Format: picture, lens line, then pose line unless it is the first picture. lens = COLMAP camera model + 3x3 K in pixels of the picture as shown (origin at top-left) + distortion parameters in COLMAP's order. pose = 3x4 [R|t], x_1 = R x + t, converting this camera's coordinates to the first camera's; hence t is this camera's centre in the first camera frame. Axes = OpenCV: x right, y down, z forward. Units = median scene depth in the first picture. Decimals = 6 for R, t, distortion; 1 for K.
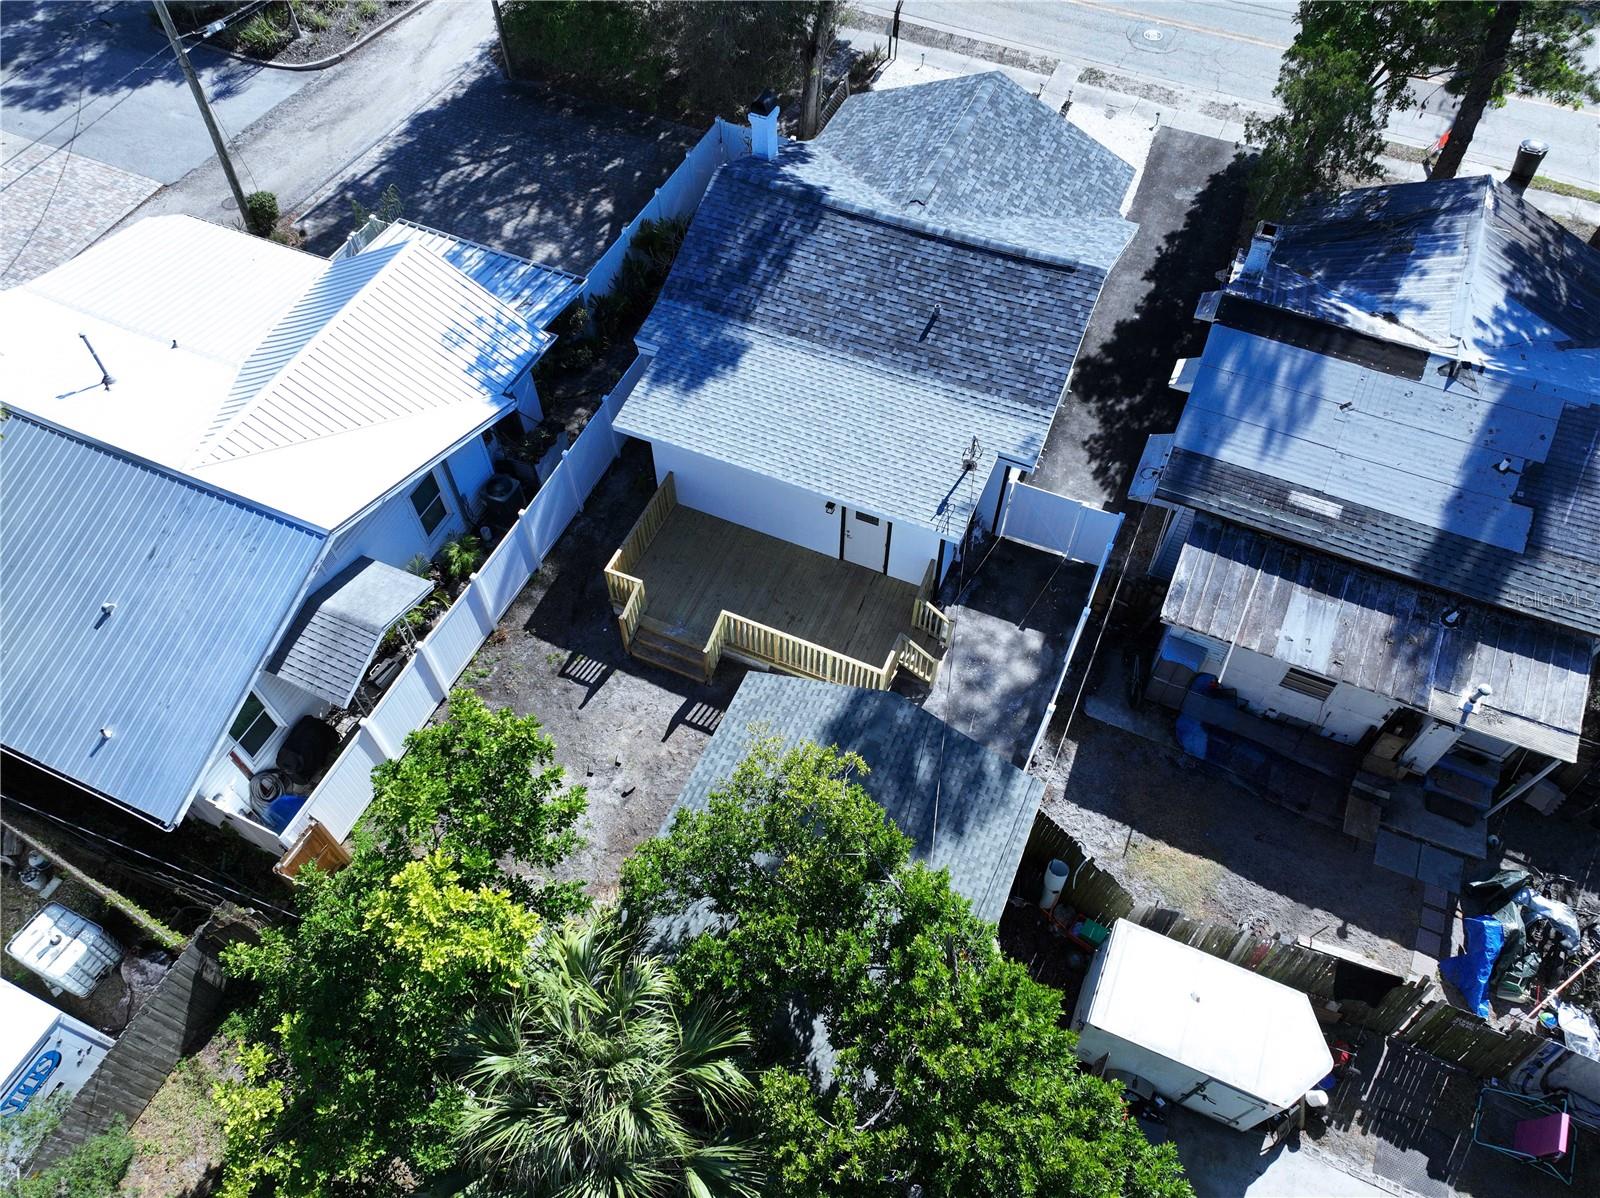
lens RADIAL K [[1117.4, 0, 795.3], [0, 1117.4, 604.0], [0, 0, 1]] dist [-0.005158, 0.025611]
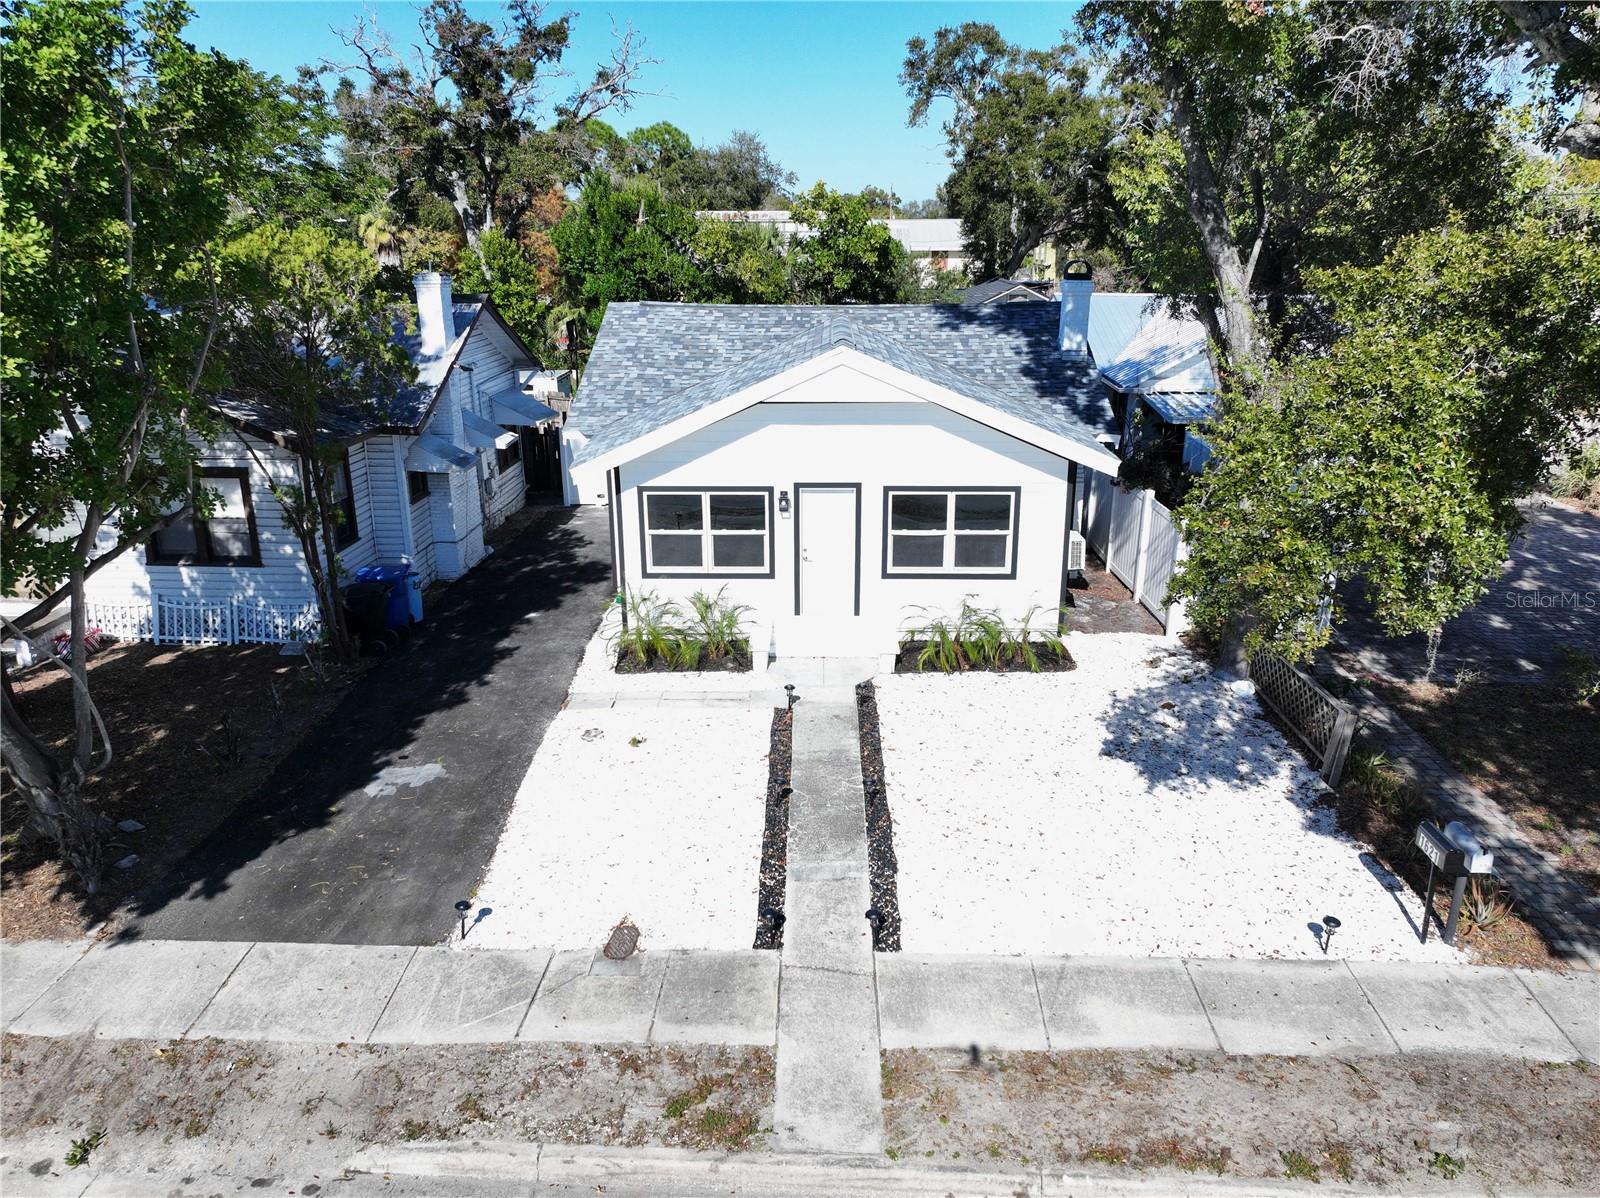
lens RADIAL K [[1117.4, 0, 805.5], [0, 1117.4, 597.4], [0, 0, 1]] dist [-0.005158, 0.025611]
pose [[-0.922168, 0.117472, -0.368519, 0.504535], [-0.319135, 0.307232, 0.896527, -1.121329], [0.218538, 0.944356, -0.245830, 1.503881]]
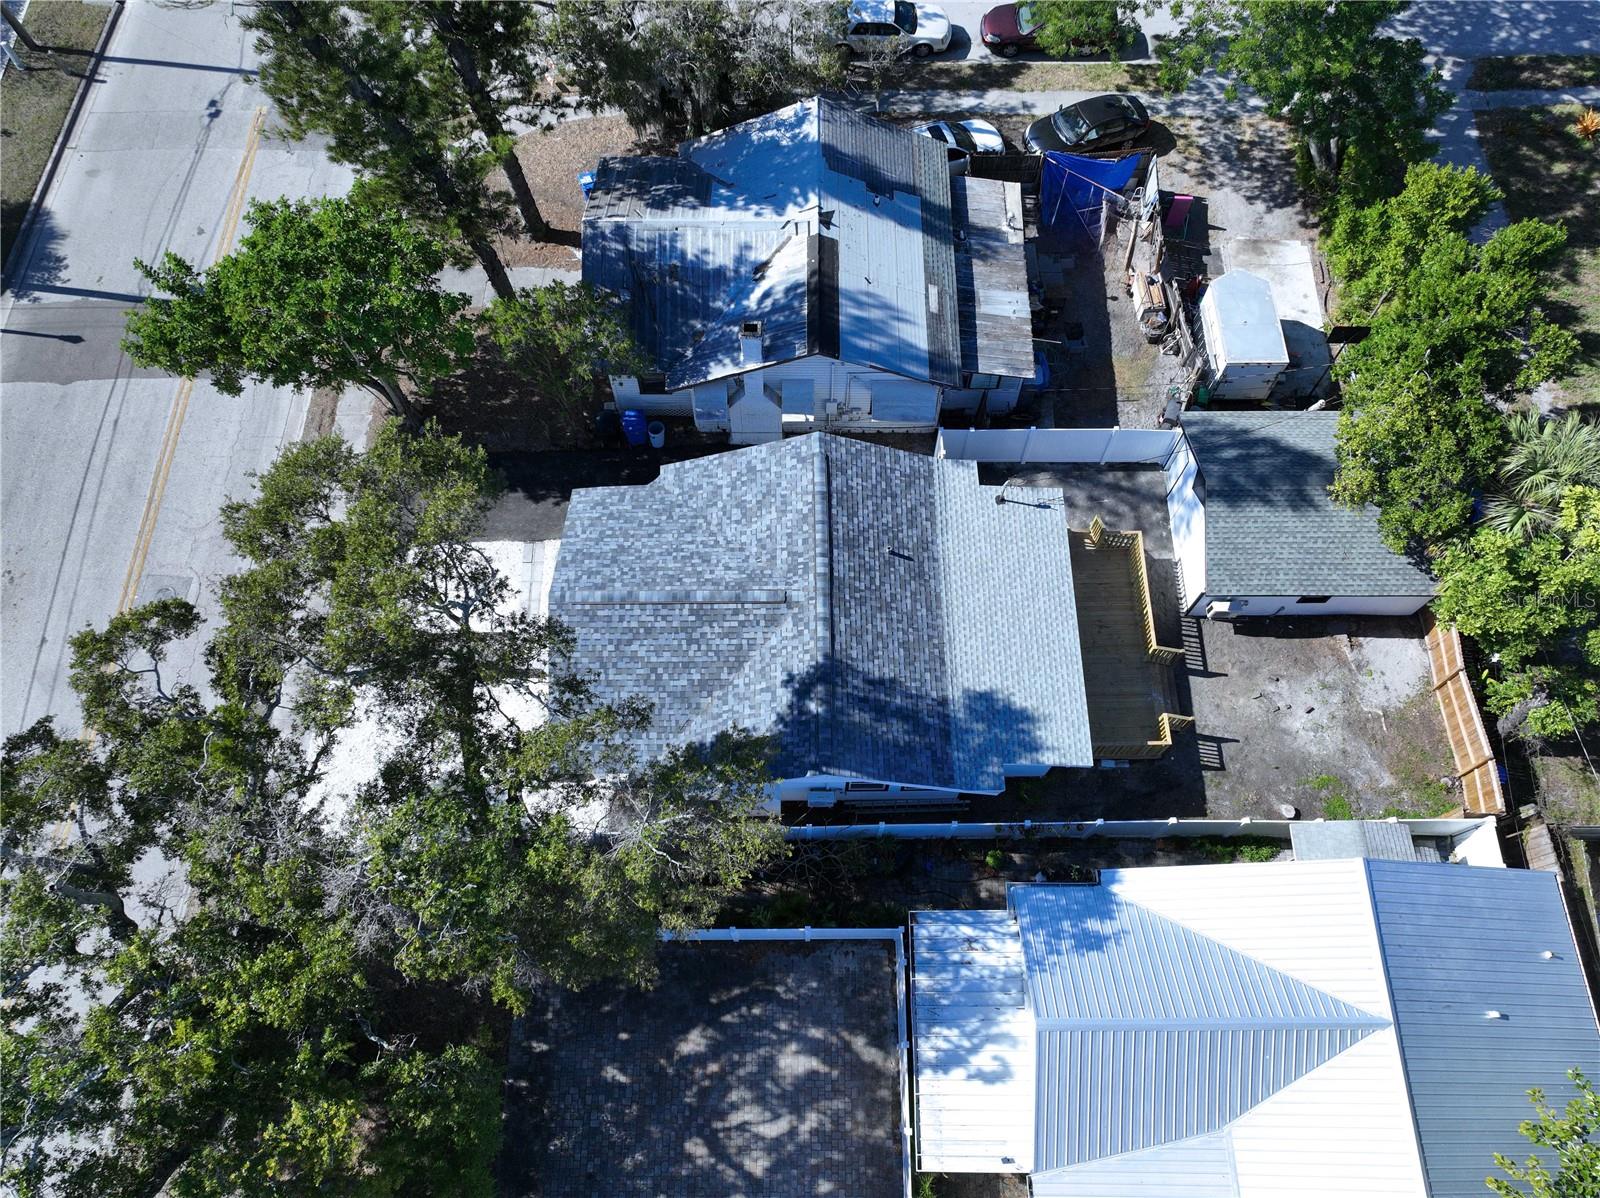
lens RADIAL K [[1117.4, 0, 793.8], [0, 1117.4, 612.0], [0, 0, 1]] dist [-0.005158, 0.025611]
pose [[-0.405908, -0.840118, 0.359778, -0.323527], [0.756121, -0.087588, 0.648544, -1.143870], [-0.513341, 0.535285, 0.670784, 0.293173]]
